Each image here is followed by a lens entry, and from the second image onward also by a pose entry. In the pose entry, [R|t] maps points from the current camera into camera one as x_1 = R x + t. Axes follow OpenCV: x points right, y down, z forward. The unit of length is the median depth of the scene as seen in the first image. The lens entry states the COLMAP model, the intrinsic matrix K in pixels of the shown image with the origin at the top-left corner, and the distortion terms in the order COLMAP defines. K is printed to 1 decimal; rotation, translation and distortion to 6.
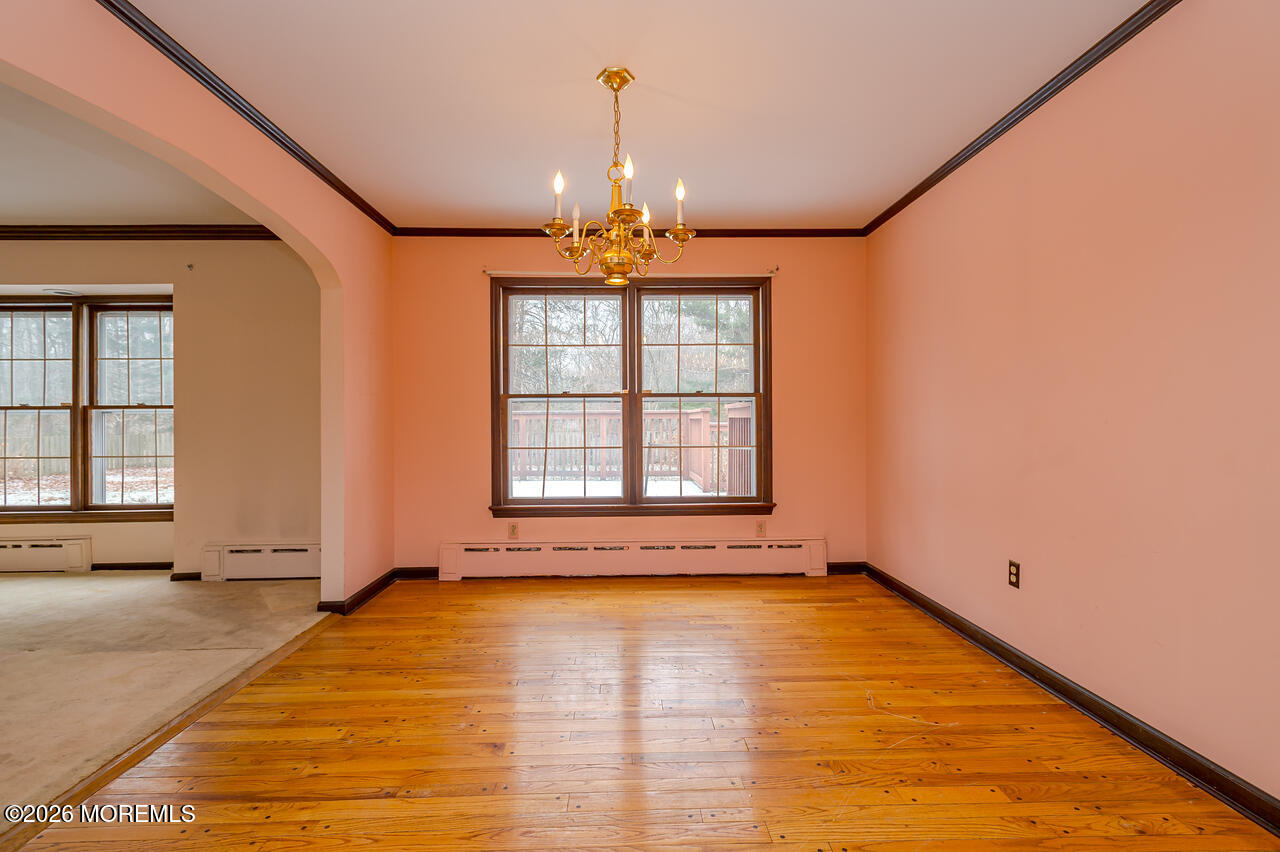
lens RADIAL K [[593.3, 0, 639.9], [0, 593.3, 413.8], [0, 0, 1]] dist [0.016371, -0.004392]
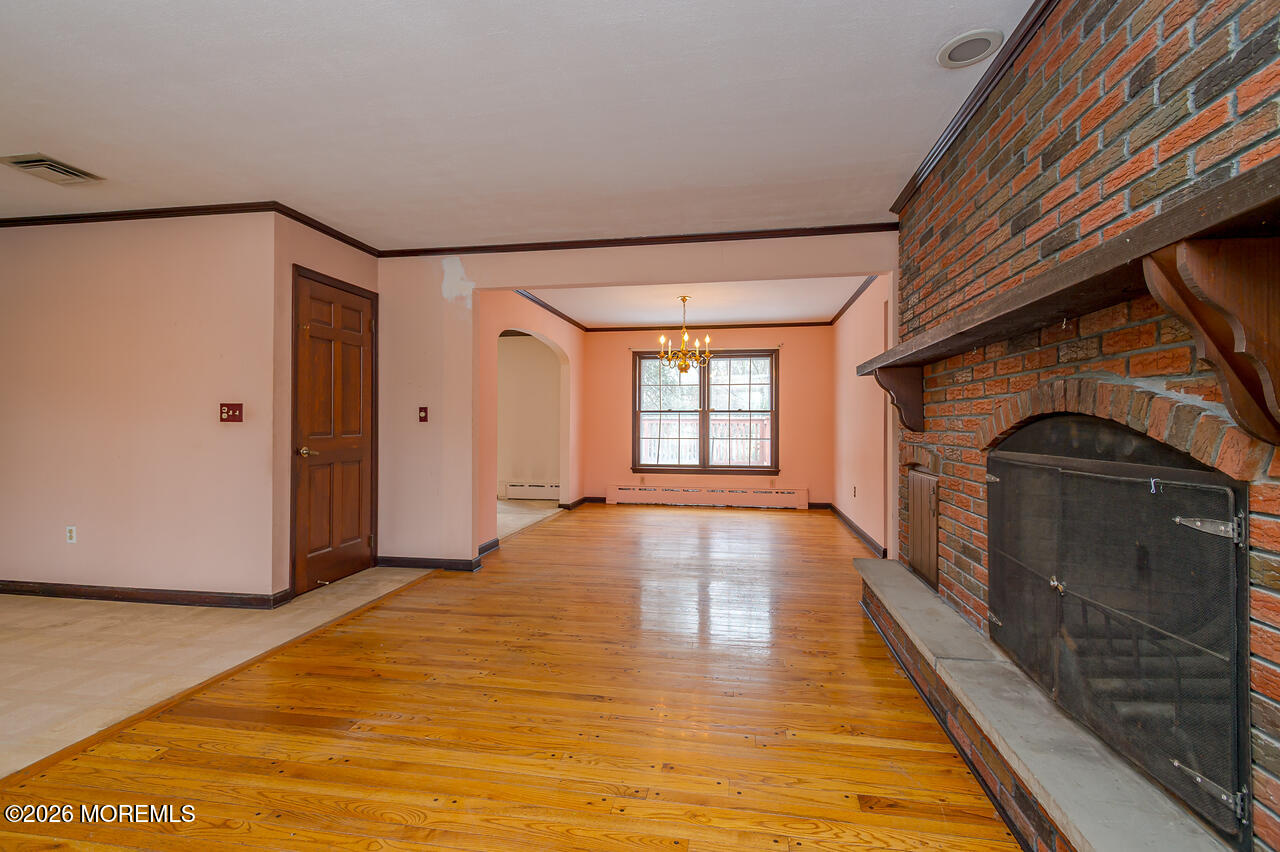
lens RADIAL K [[593.3, 0, 635.1], [0, 593.3, 422.8], [0, 0, 1]] dist [0.016371, -0.004392]
pose [[0.978877, 0.010242, -0.204195, 0.161060], [-0.008934, 0.999933, 0.007330, -0.006674], [0.204256, -0.005351, 0.978903, -0.923019]]
